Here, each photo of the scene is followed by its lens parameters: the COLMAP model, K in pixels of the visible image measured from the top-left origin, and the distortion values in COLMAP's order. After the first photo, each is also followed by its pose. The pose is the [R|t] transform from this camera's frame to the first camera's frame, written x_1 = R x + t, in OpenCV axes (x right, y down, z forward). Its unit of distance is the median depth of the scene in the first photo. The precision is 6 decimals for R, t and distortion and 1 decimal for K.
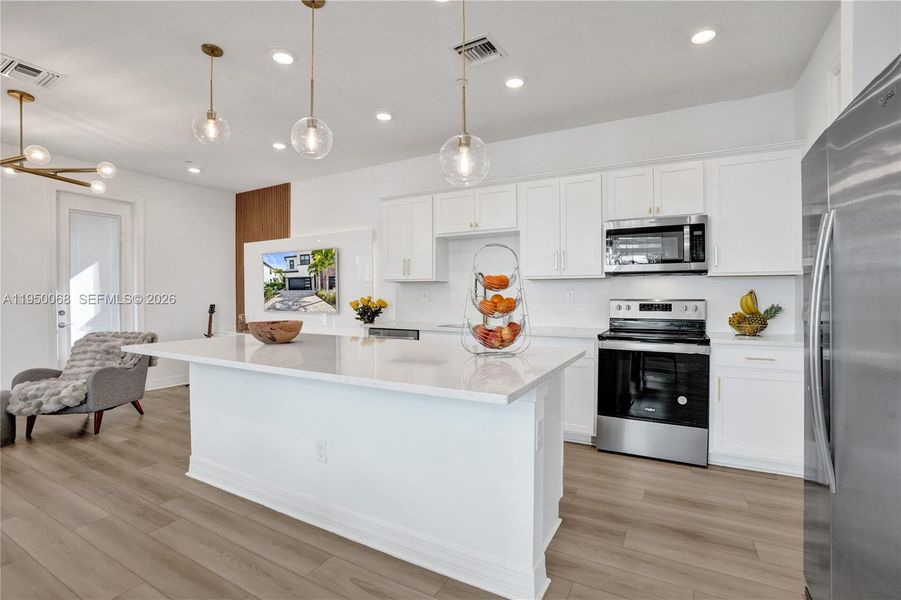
lens RADIAL K [[421.9, 0, 448.6], [0, 421.9, 295.7], [0, 0, 1]] dist [-0.067602, 0.025812]
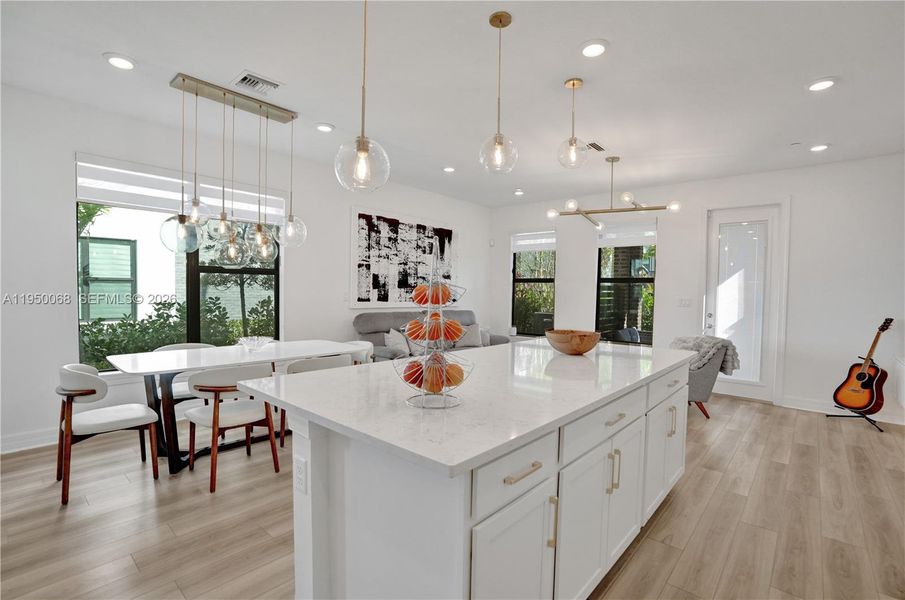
lens RADIAL K [[422.6, 0, 455.6], [0, 422.6, 302.6], [0, 0, 1]] dist [-0.067765, 0.026281]
pose [[-0.210234, 0.028730, -0.977229, 0.465171], [-0.020777, 0.999211, 0.033846, -0.024913], [0.977430, 0.027419, -0.209472, 0.711038]]
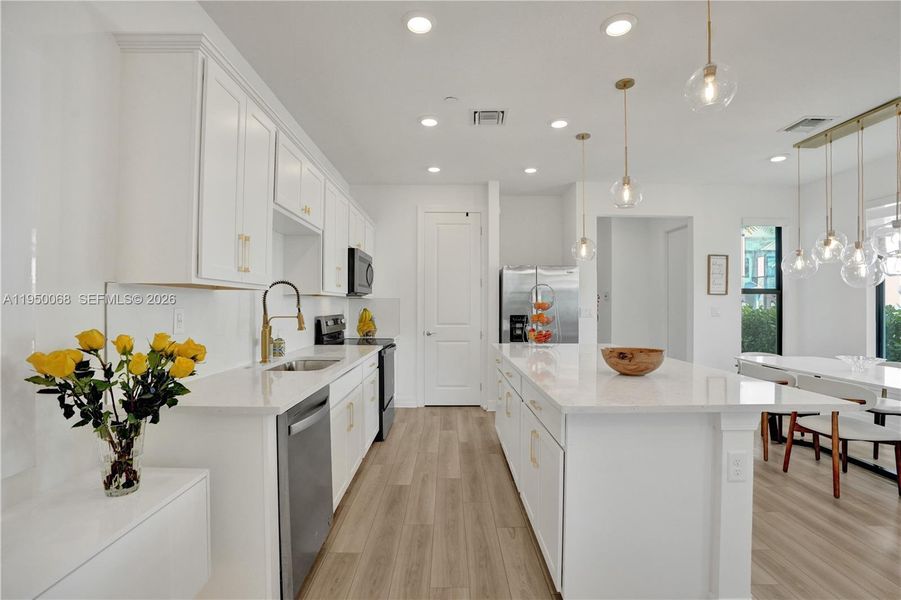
lens RADIAL K [[419.7, 0, 450.7], [0, 419.7, 304.4], [0, 0, 1]] dist [-0.064940, 0.025333]
pose [[-0.495447, 0.002684, 0.868634, -0.736185], [0.002228, 0.999996, -0.001820, -0.020723], [-0.868635, 0.001033, -0.495451, 1.326522]]
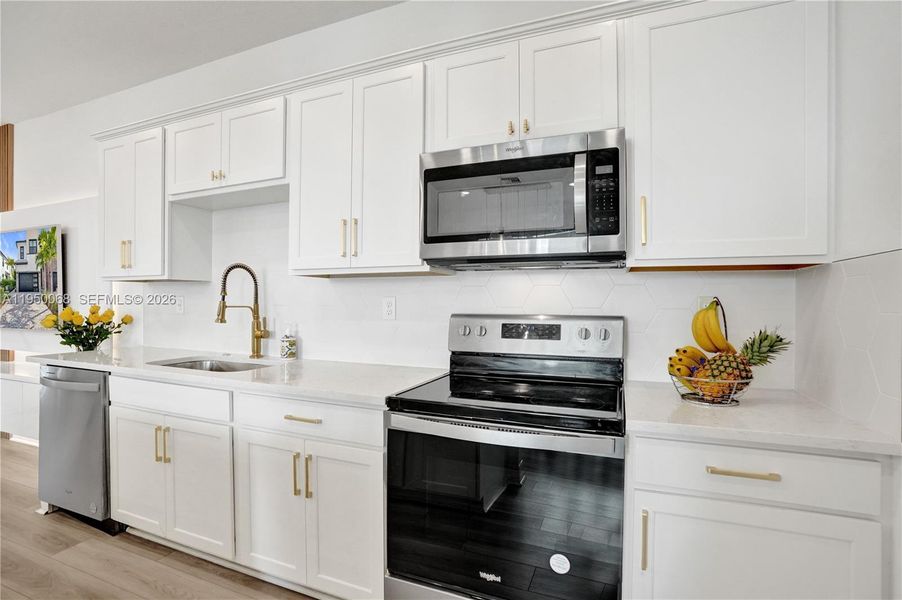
lens RADIAL K [[420.2, 0, 451.2], [0, 420.2, 304.4], [0, 0, 1]] dist [-0.064940, 0.025333]
pose [[0.991676, 0.004598, 0.128675, 0.341080], [-0.004753, 0.999988, 0.000897, -0.005068], [-0.128669, -0.001501, 0.991686, 0.513383]]
